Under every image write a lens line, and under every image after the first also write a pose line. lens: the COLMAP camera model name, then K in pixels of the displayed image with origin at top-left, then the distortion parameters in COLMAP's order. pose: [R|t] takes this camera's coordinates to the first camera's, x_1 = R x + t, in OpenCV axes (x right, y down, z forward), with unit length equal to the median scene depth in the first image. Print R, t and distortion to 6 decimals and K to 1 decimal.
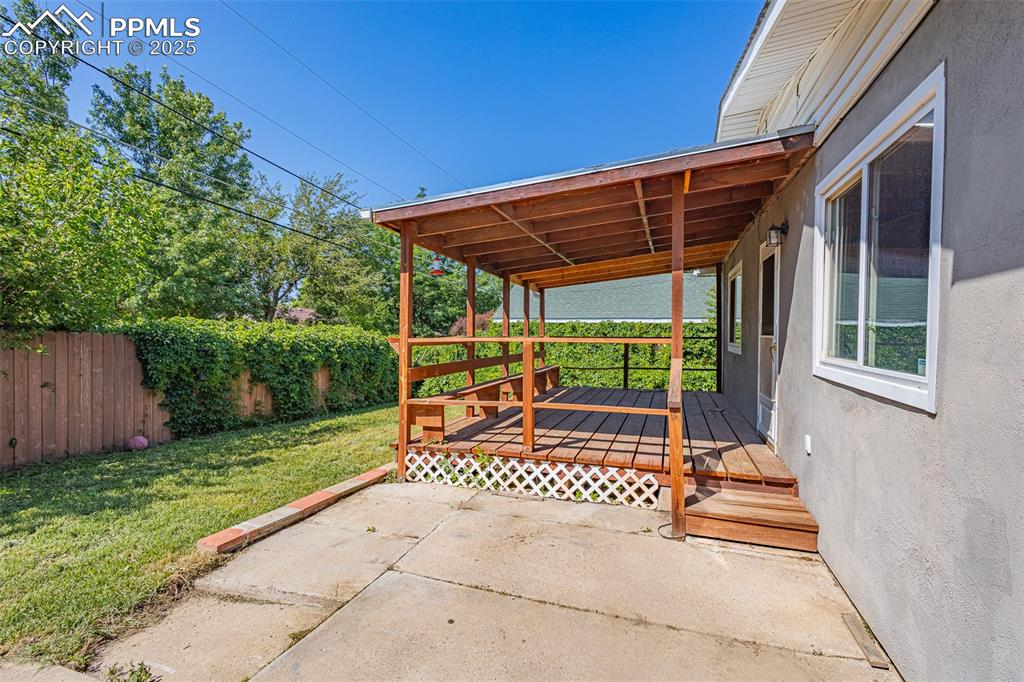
lens RADIAL K [[469.9, 0, 511.4], [0, 469.9, 338.1], [0, 0, 1]] dist [0.010611, -0.000630]
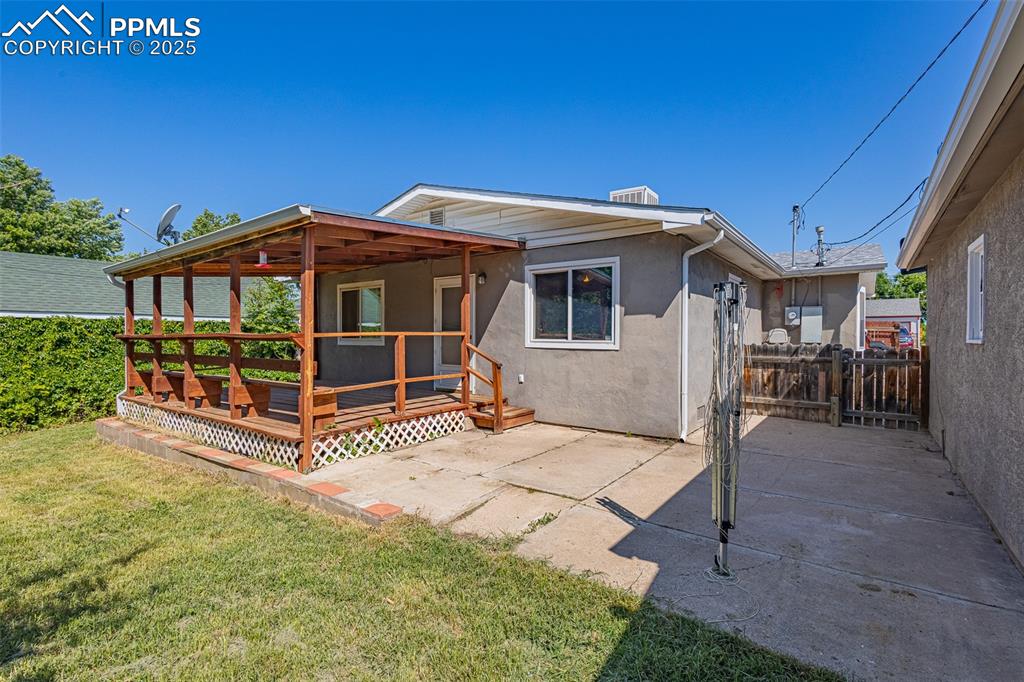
lens RADIAL K [[469.9, 0, 518.7], [0, 469.9, 339.7], [0, 0, 1]] dist [0.010611, -0.000630]
pose [[0.293259, -0.015259, 0.955911, -1.167137], [0.014360, 0.999830, 0.011555, 0.009572], [-0.955925, 0.010338, 0.293428, 0.269096]]
